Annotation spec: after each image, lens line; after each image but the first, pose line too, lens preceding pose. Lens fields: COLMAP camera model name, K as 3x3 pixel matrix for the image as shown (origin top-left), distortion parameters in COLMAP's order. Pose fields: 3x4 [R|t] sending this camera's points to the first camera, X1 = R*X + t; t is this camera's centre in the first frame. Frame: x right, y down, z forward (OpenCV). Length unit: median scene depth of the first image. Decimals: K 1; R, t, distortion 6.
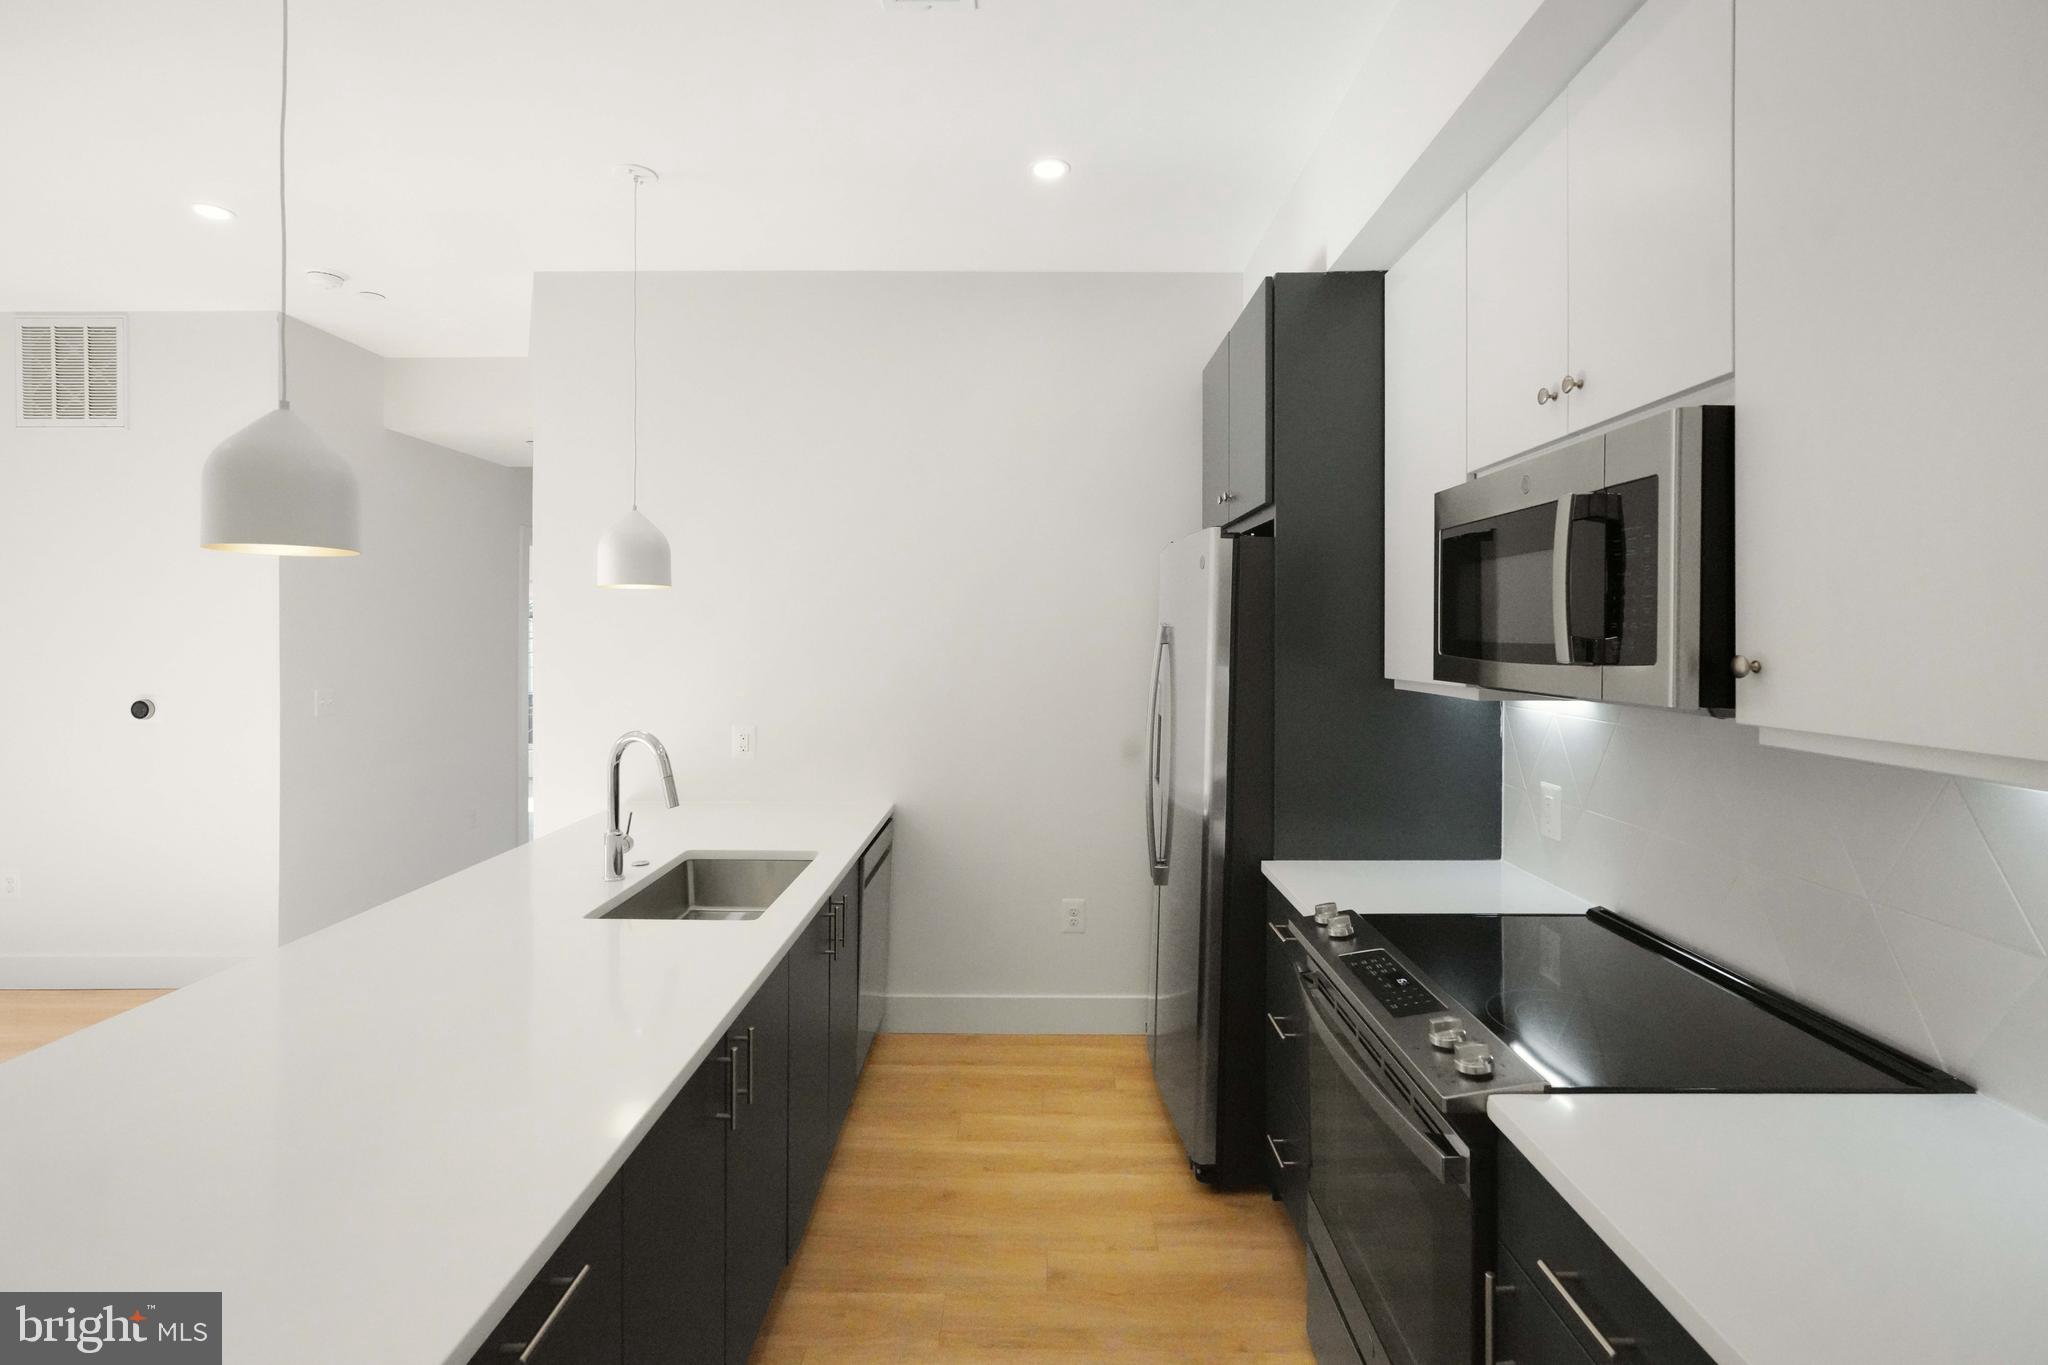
lens RADIAL K [[937.2, 0, 1024.2], [0, 937.2, 634.0], [0, 0, 1]] dist [0.000329, 0.000004]
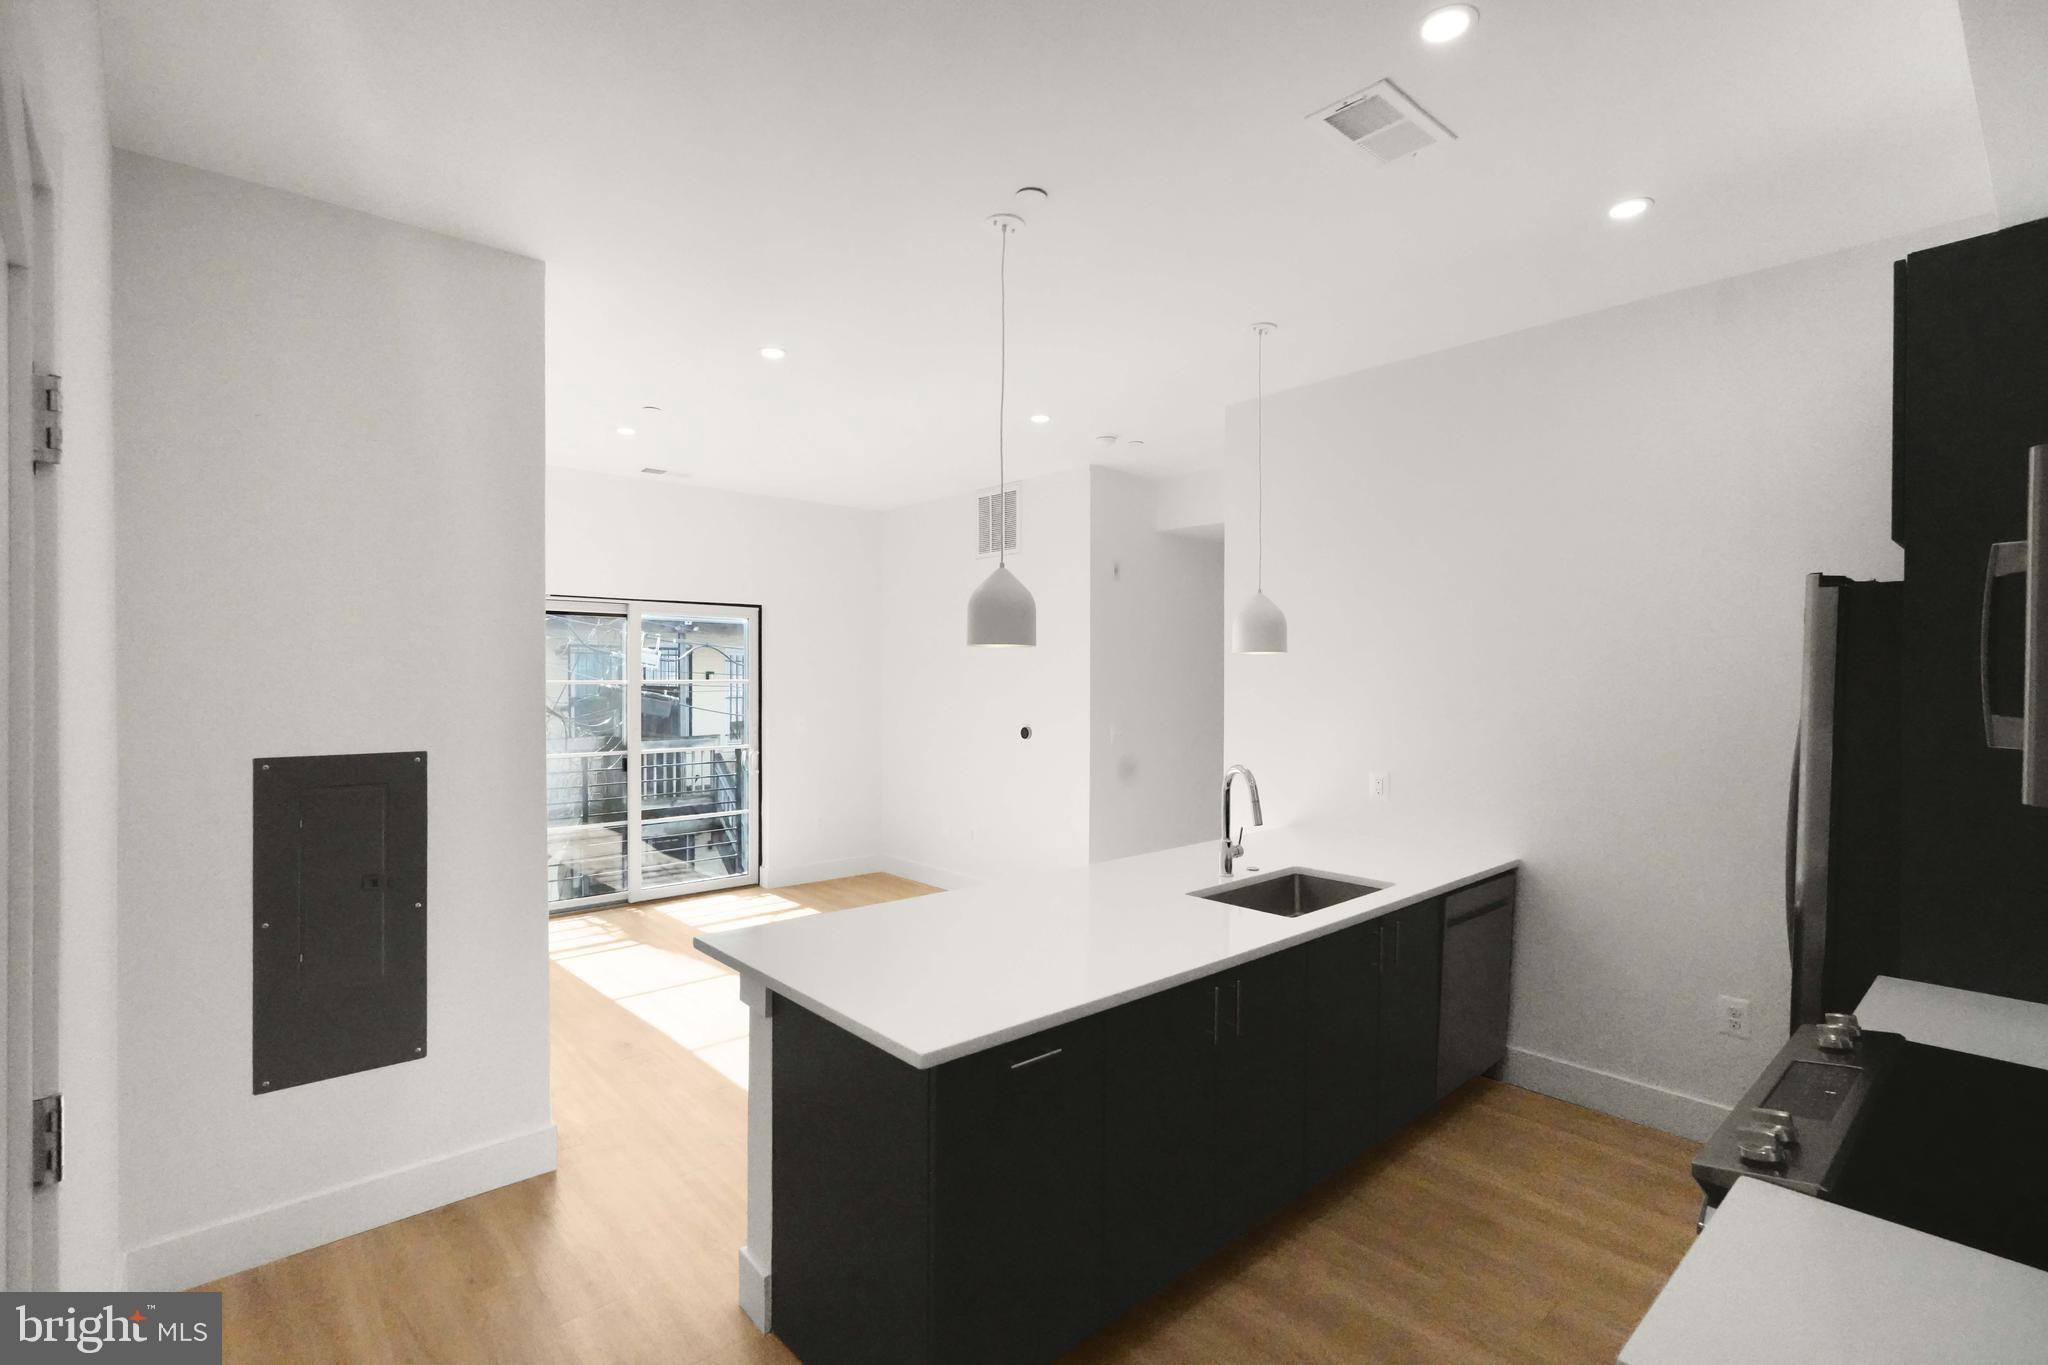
lens RADIAL K [[942.8, 0, 1024.0], [0, 942.8, 682.5], [0, 0, 1]] dist [-0.000673, 0.000064]
pose [[0.677009, 0.005898, -0.735951, 0.302593], [-0.001689, 0.999978, 0.006460, -0.018728], [0.735973, -0.003131, 0.677004, -0.098307]]
